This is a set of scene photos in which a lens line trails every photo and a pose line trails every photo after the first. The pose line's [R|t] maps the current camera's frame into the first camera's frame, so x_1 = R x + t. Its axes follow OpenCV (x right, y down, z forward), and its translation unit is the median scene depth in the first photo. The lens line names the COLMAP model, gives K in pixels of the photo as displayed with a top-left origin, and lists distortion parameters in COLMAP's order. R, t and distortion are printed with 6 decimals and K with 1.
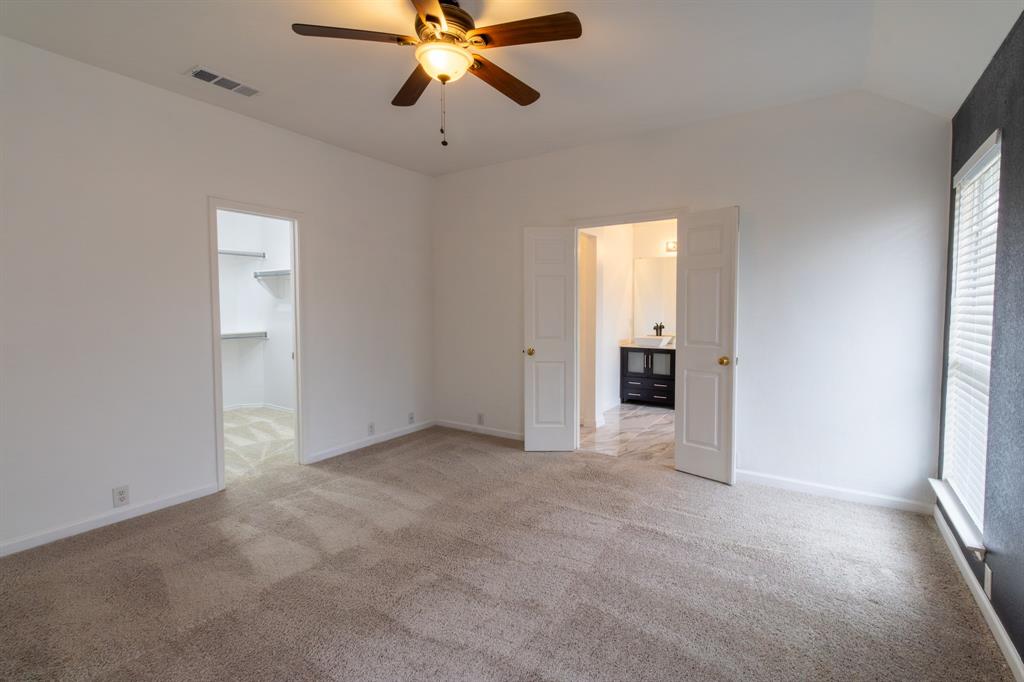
lens RADIAL K [[474.3, 0, 518.3], [0, 474.3, 329.5], [0, 0, 1]] dist [0.002389, 0.000034]
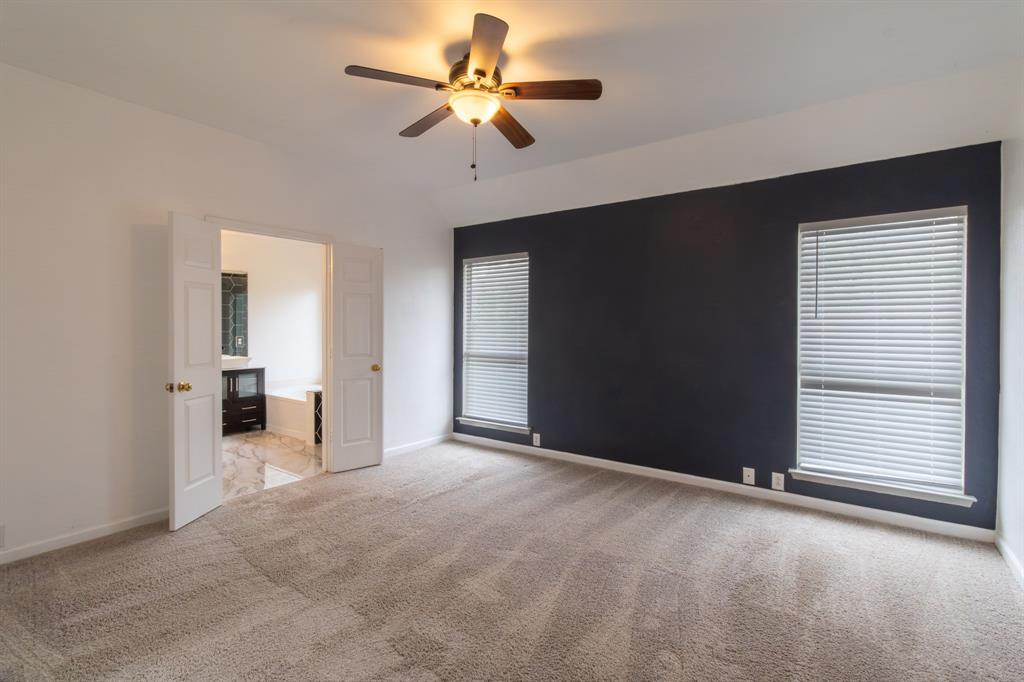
lens RADIAL K [[483.2, 0, 513.1], [0, 483.2, 328.7], [0, 0, 1]] dist [0.001563, 0.000119]
pose [[0.032171, -0.003709, 0.999475, -0.827963], [0.040561, 0.999174, 0.002402, -0.026346], [-0.998659, 0.040463, 0.032295, 0.571356]]
